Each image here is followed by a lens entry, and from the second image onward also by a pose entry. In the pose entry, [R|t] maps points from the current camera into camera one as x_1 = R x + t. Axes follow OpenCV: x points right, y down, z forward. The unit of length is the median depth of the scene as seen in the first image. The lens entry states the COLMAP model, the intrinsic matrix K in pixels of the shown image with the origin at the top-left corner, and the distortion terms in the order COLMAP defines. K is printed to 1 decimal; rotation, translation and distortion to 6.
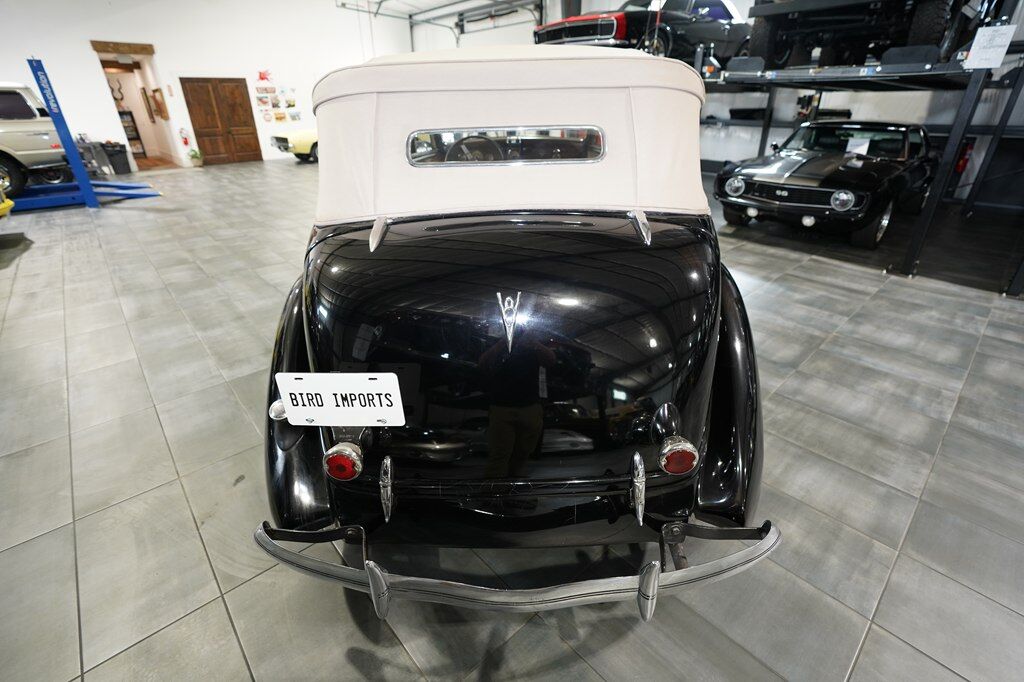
lens RADIAL K [[465.1, 0, 511.3], [0, 465.1, 340.3], [0, 0, 1]] dist [-0.034689, 0.008522]
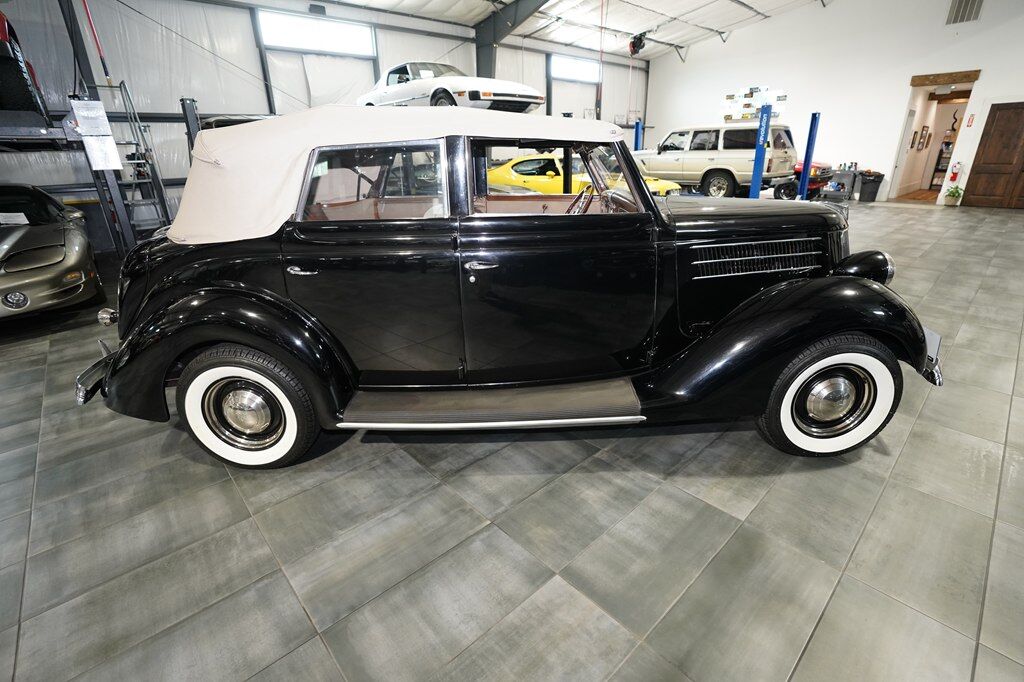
lens RADIAL K [[465.1, 0, 512.4], [0, 465.1, 343.0], [0, 0, 1]] dist [-0.034689, 0.008522]
pose [[0.005711, 0.382143, -0.924085, 1.013667], [-0.428494, 0.835898, 0.343027, -0.504246], [0.903527, 0.394006, 0.168519, 1.017141]]
